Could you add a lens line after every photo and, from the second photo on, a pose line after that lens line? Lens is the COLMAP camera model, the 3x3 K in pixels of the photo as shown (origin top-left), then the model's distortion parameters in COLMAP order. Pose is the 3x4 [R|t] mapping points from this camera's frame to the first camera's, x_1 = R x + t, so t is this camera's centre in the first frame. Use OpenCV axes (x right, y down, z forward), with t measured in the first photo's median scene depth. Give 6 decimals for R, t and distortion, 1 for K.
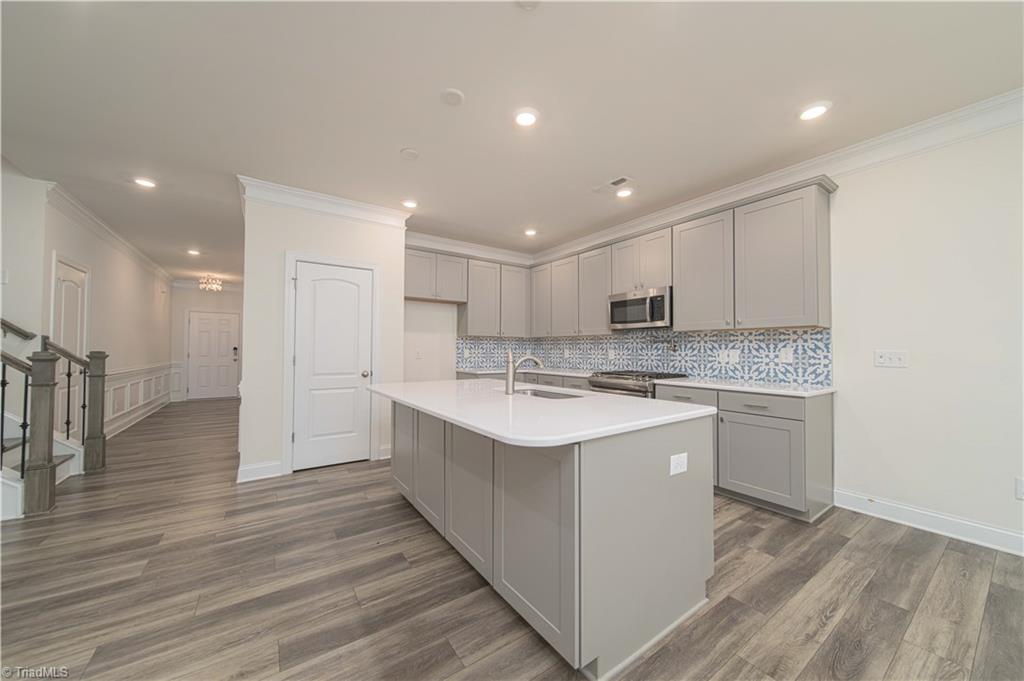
lens RADIAL K [[378.2, 0, 501.3], [0, 378.2, 338.2], [0, 0, 1]] dist [-0.007862, -0.000470]
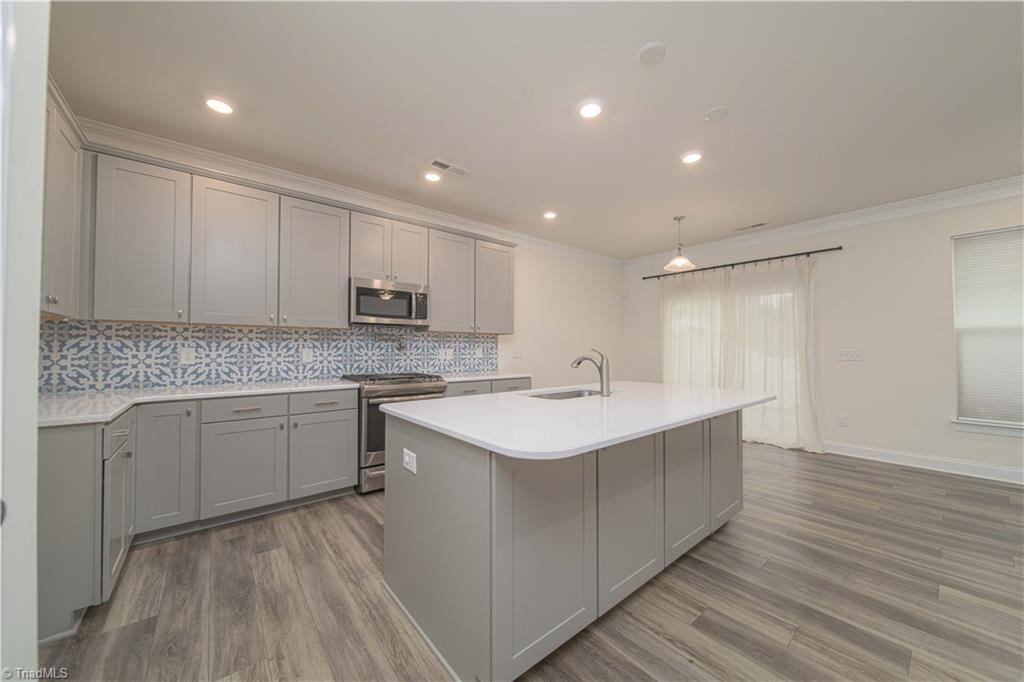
lens RADIAL K [[378.2, 0, 512.8], [0, 378.2, 342.8], [0, 0, 1]] dist [-0.007862, -0.000470]
pose [[-0.140790, 0.014143, 0.989938, -0.496527], [-0.030311, 0.999368, -0.018588, 0.021796], [-0.989575, -0.032623, -0.140272, 0.766359]]
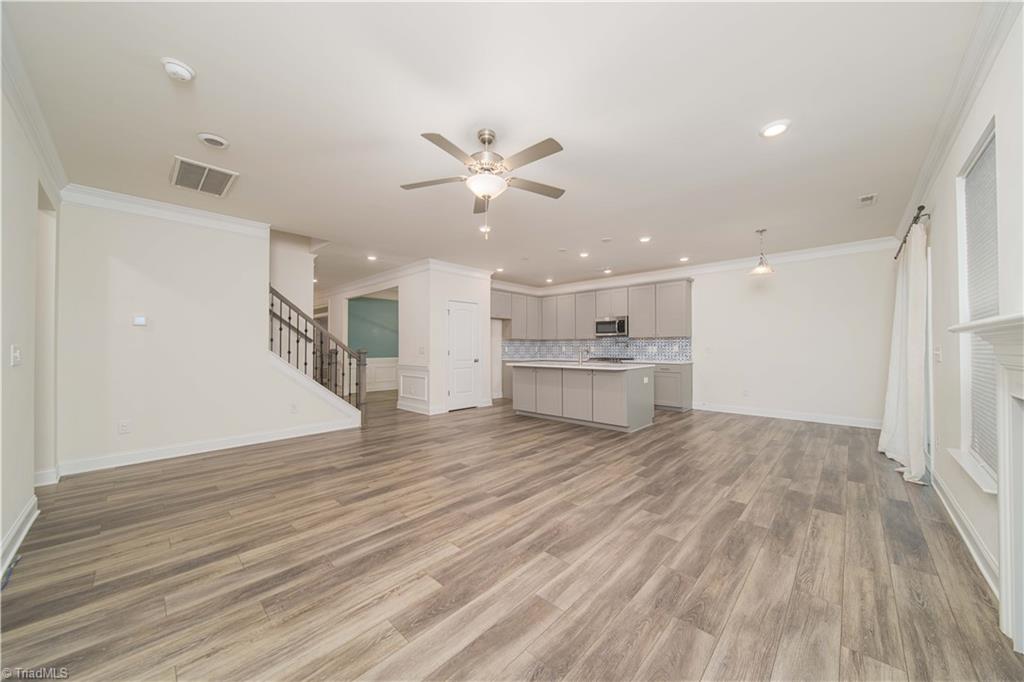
lens RADIAL K [[378.2, 0, 512.8], [0, 378.2, 341.1], [0, 0, 1]] dist [-0.007862, -0.000470]
pose [[0.971498, 0.000707, 0.237046, -0.595516], [-0.003485, 0.999930, 0.011300, -0.017609], [-0.237022, -0.011804, 0.971433, -0.793166]]
